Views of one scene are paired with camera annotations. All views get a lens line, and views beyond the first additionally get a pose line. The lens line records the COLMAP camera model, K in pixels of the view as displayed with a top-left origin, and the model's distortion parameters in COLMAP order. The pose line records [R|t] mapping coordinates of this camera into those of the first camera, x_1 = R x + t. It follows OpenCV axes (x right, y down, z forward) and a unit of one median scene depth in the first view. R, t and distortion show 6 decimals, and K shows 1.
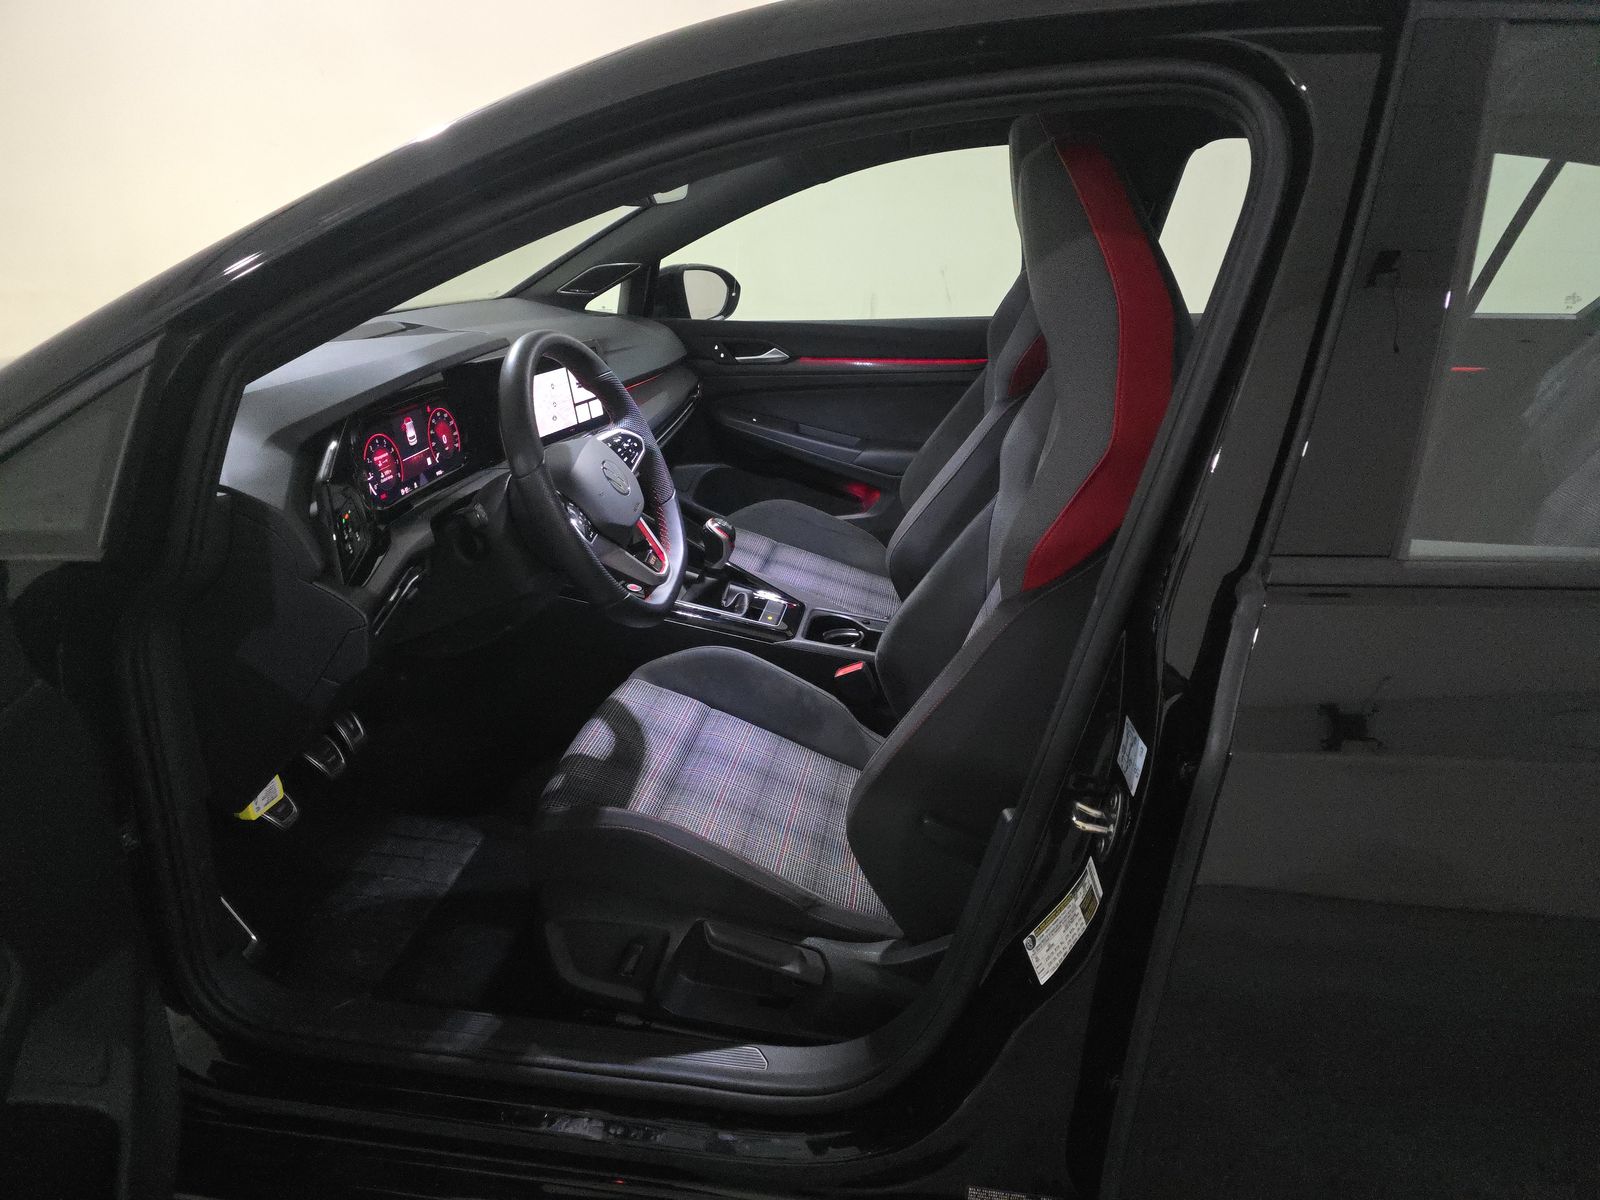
lens RADIAL K [[1051.3, 0, 796.2], [0, 1051.3, 588.2], [0, 0, 1]] dist [0.034702, -0.020605]
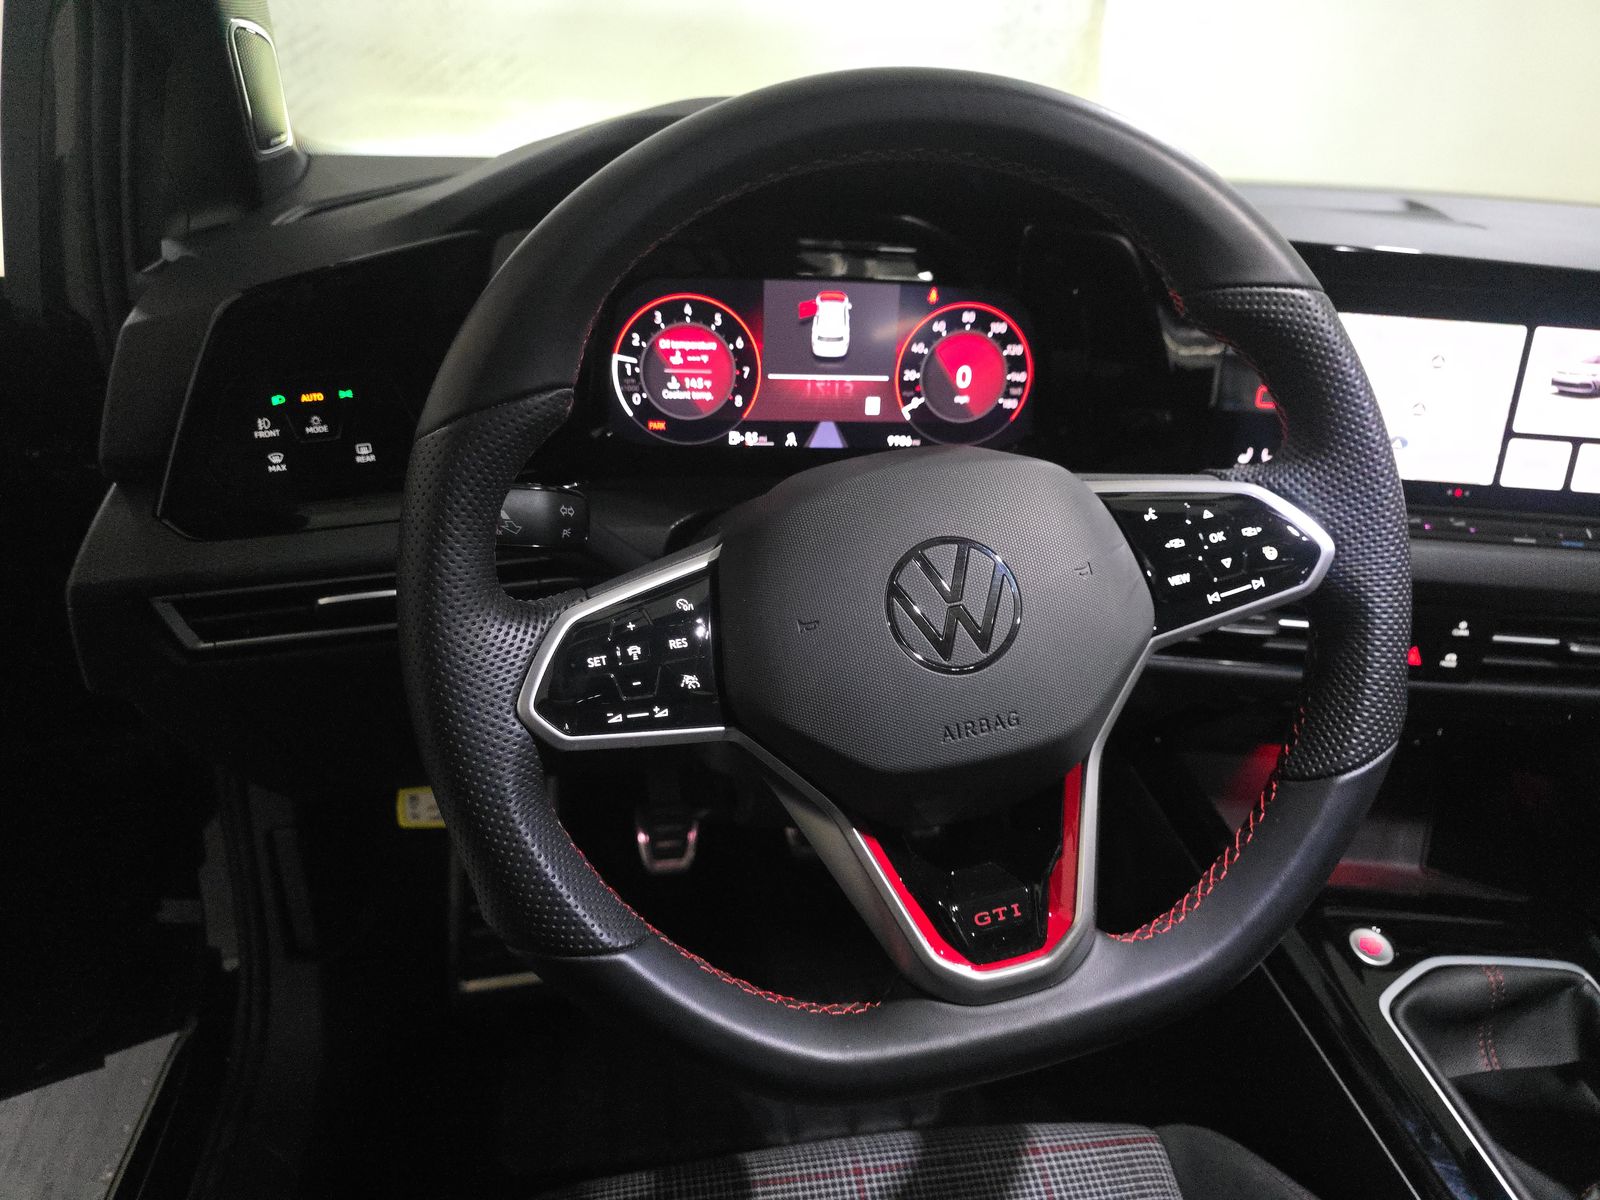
lens RADIAL K [[1069.9, 0, 775.6], [0, 1069.9, 604.1], [0, 0, 1]] dist [0.039228, -0.023066]
pose [[0.349734, 0.416782, -0.839034, 0.046853], [-0.397706, 0.876937, 0.269835, -0.150059], [0.848243, 0.239319, 0.472452, 0.762300]]
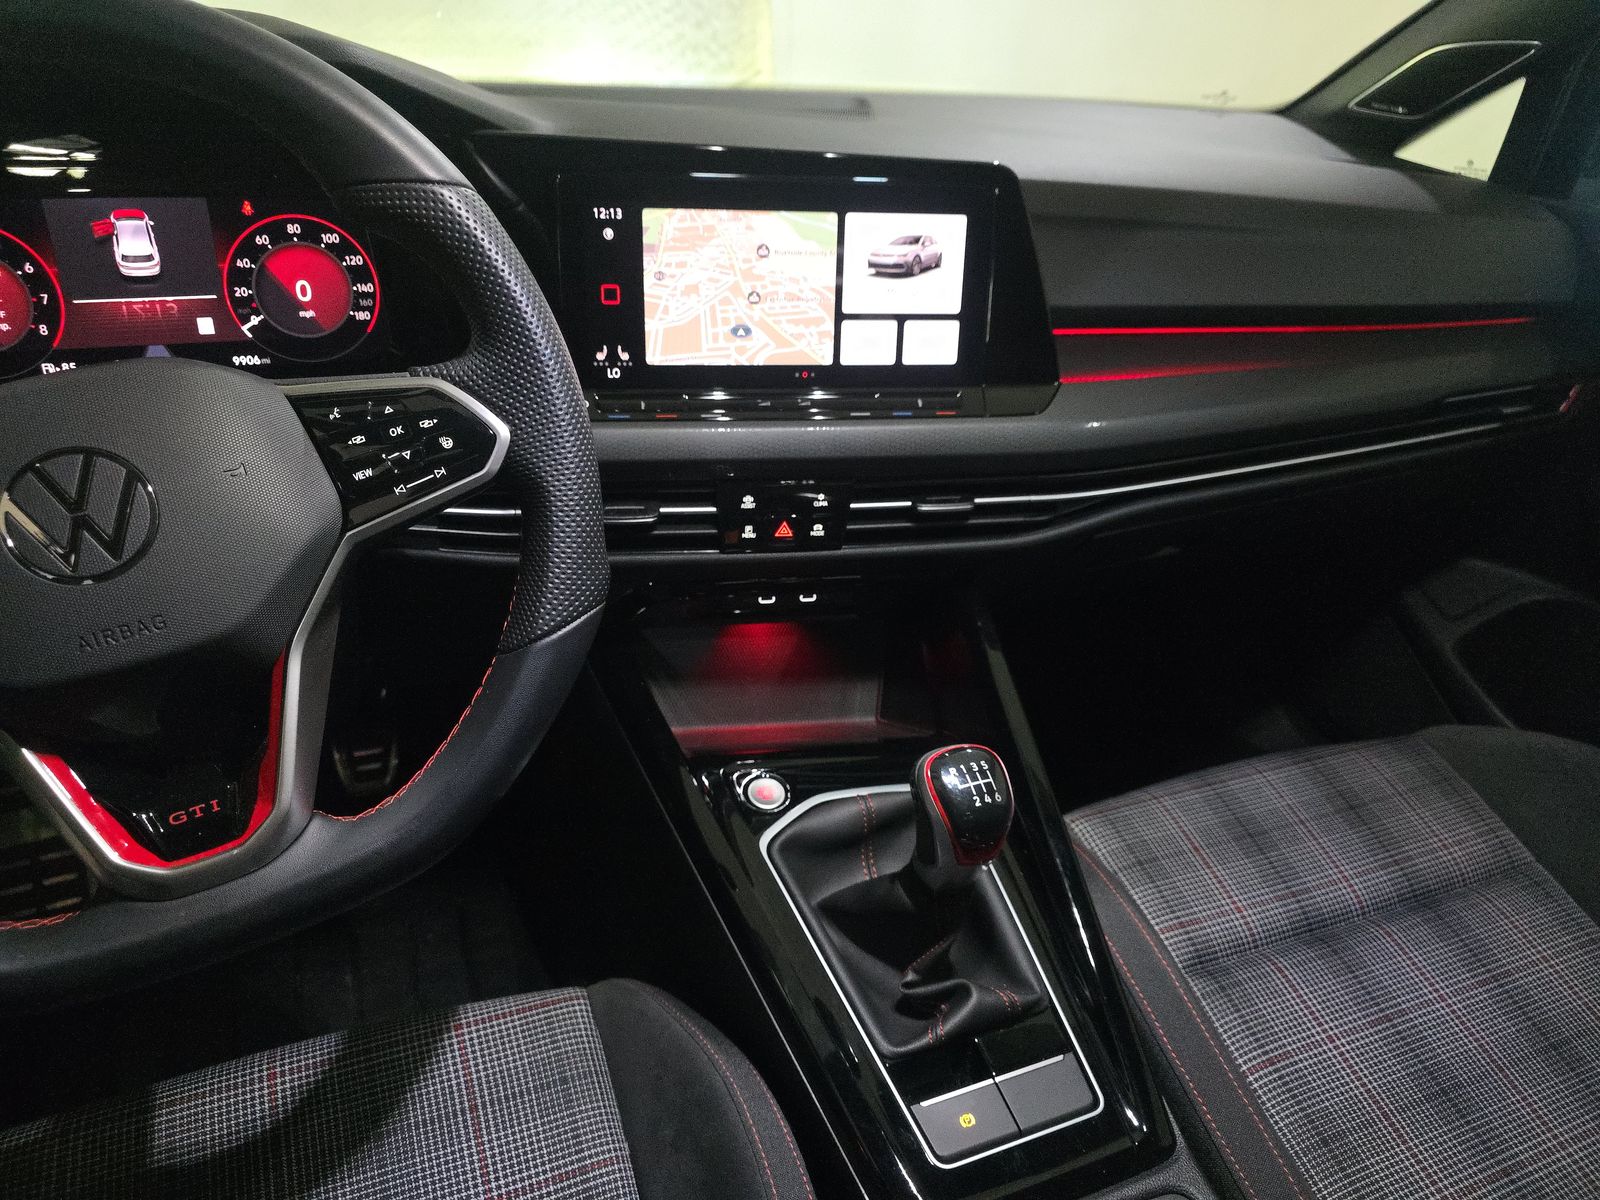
lens RADIAL K [[1066.5, 0, 713.8], [0, 1066.5, 607.4], [0, 0, 1]] dist [0.109060, -0.123490]
pose [[0.509927, 0.424945, -0.747928, 0.137318], [-0.345578, 0.897415, 0.274268, -0.207628], [0.787750, 0.118610, 0.604468, 0.894332]]
